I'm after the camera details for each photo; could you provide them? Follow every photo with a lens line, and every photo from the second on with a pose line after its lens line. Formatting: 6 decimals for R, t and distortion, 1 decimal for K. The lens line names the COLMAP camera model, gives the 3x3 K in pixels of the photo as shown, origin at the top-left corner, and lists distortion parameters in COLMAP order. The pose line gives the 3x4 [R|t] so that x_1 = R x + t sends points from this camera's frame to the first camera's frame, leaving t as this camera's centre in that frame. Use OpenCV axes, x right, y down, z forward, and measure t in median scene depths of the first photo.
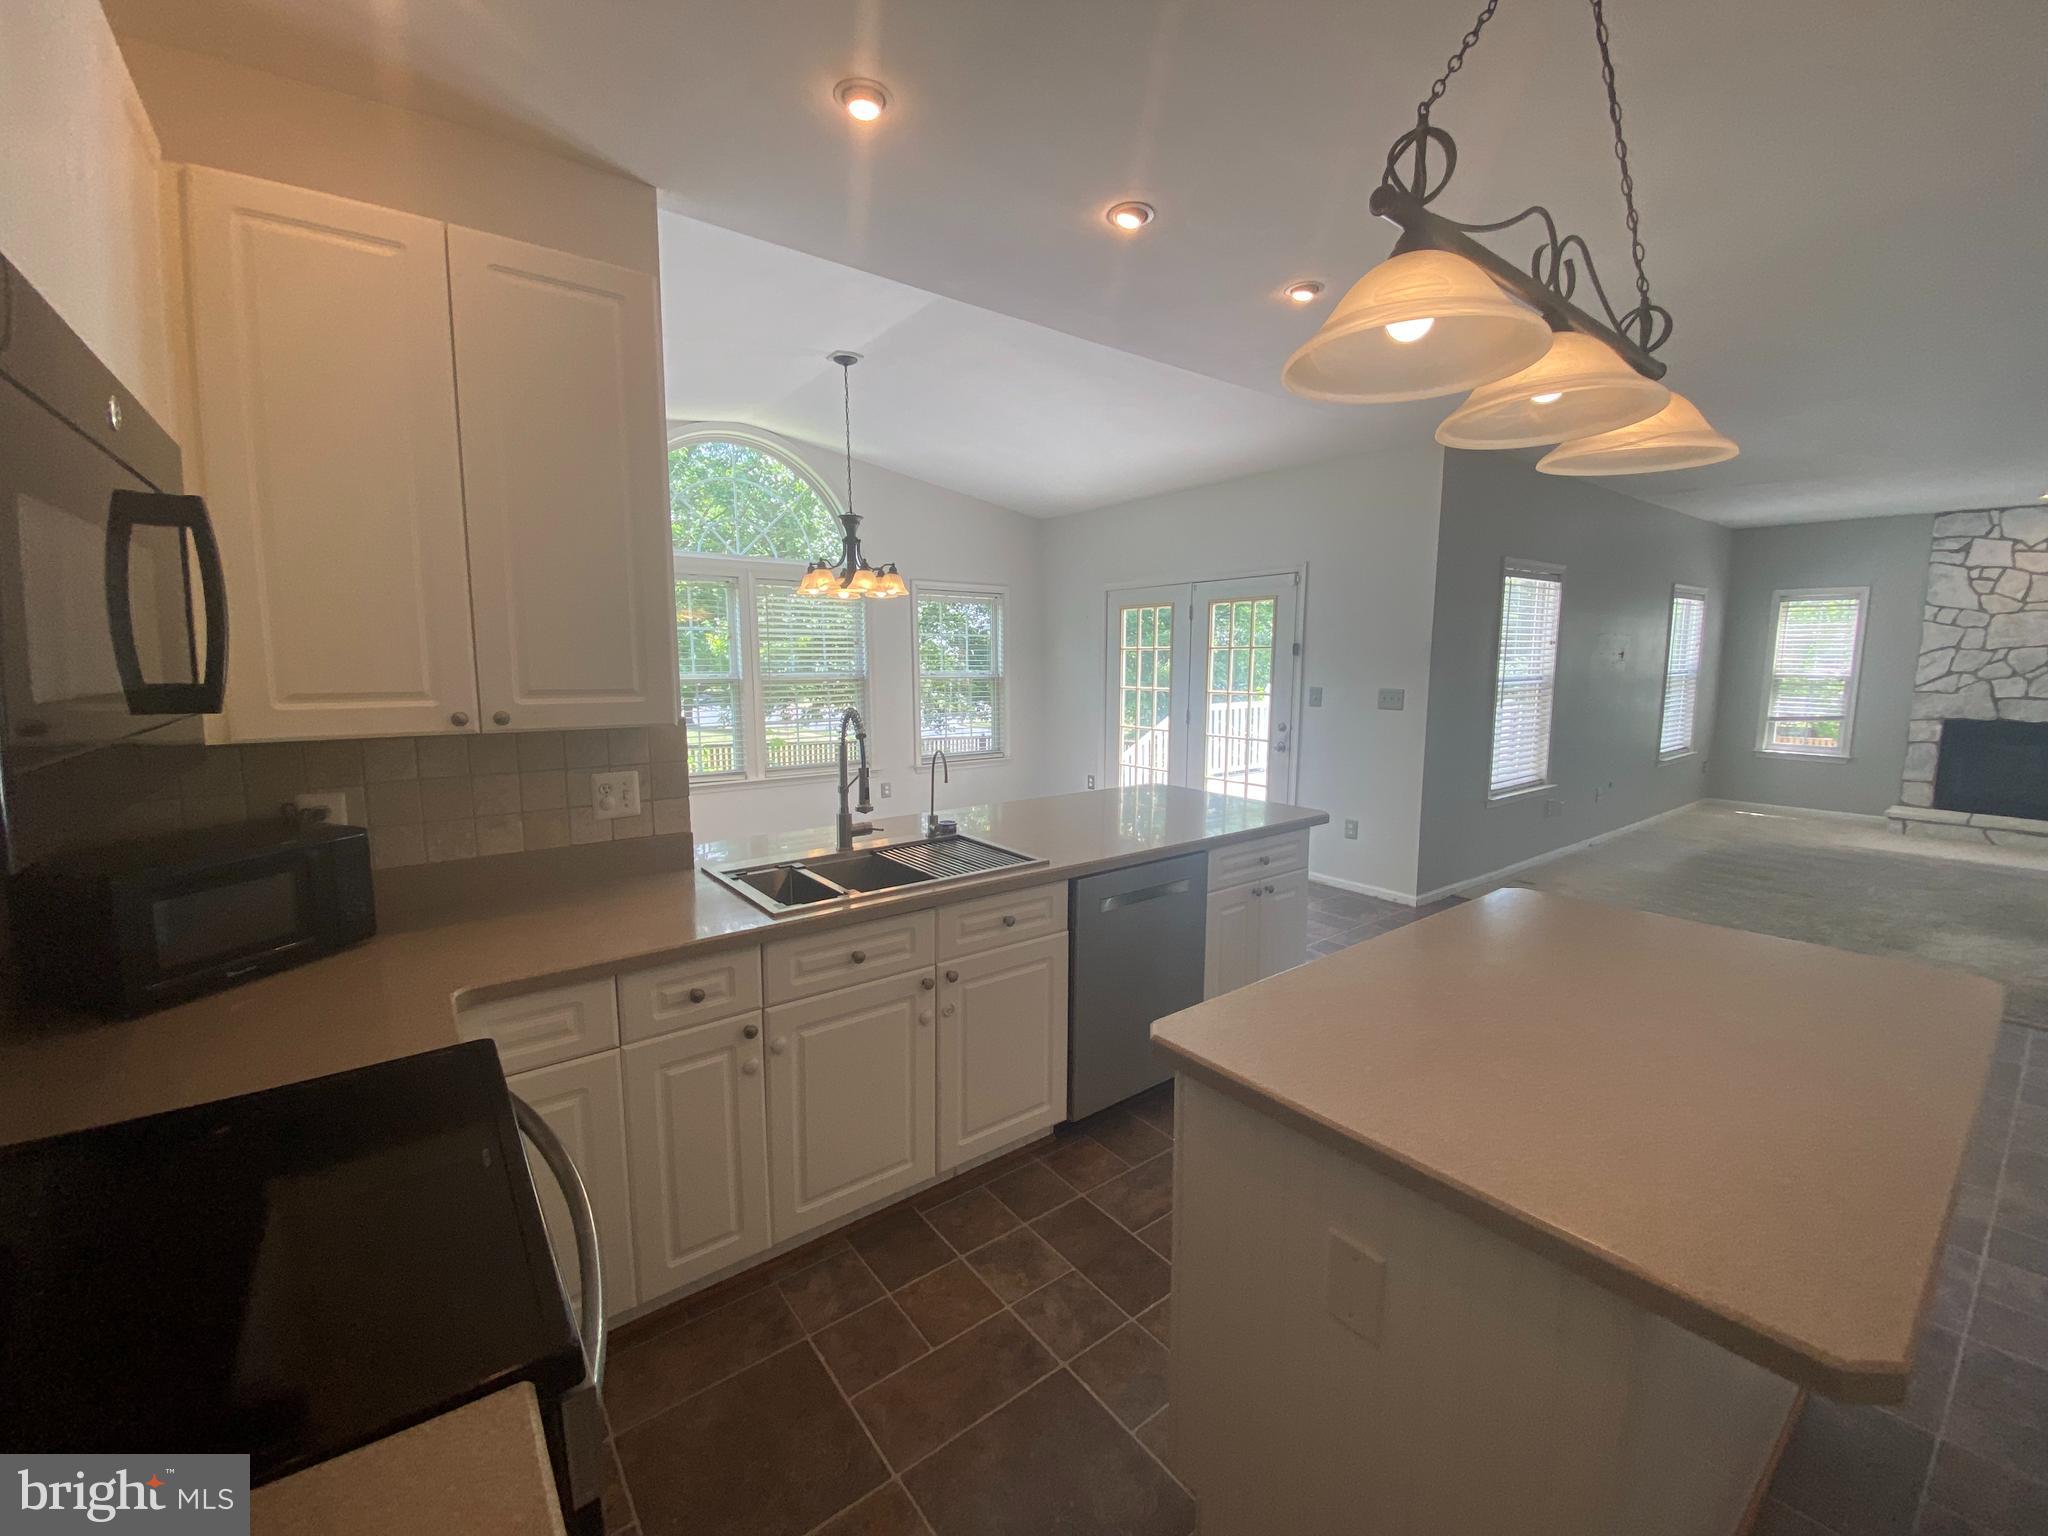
lens RADIAL K [[832.2, 0, 1031.7], [0, 832.2, 766.3], [0, 0, 1]] dist [-0.021754, -0.003505]
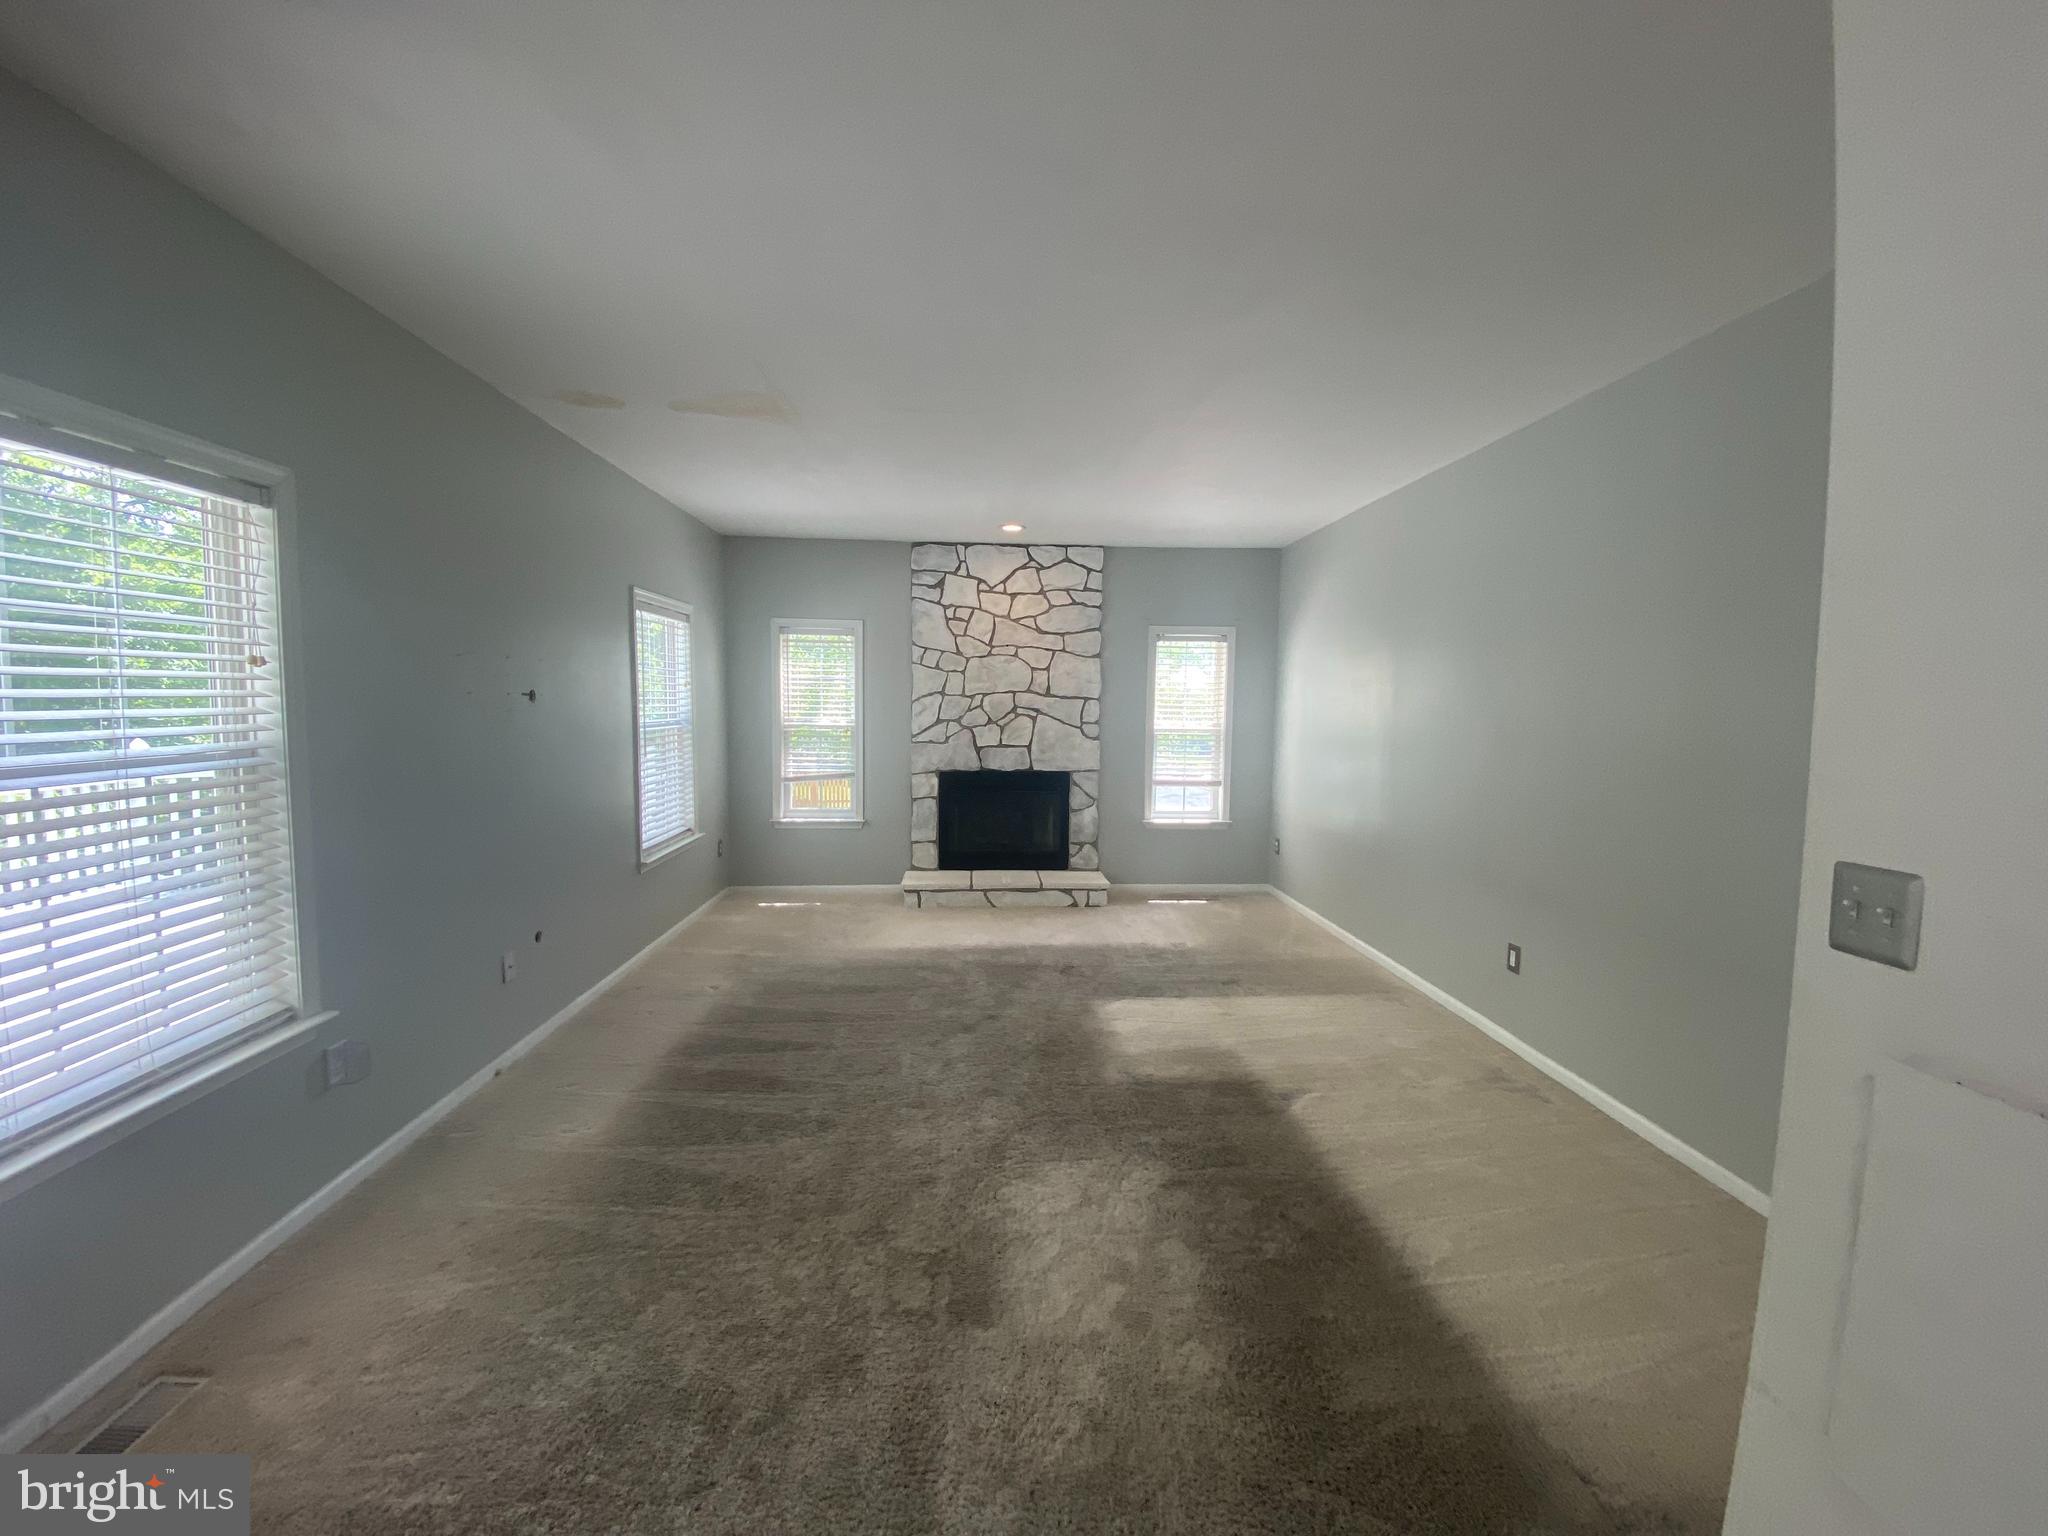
lens RADIAL K [[832.2, 0, 1033.1], [0, 832.2, 767.7], [0, 0, 1]] dist [-0.021754, -0.003505]
pose [[0.542963, -0.053047, 0.838080, 0.420354], [0.098415, 0.995145, -0.000771, -0.053819], [-0.833970, 0.082899, 0.545547, 0.413102]]
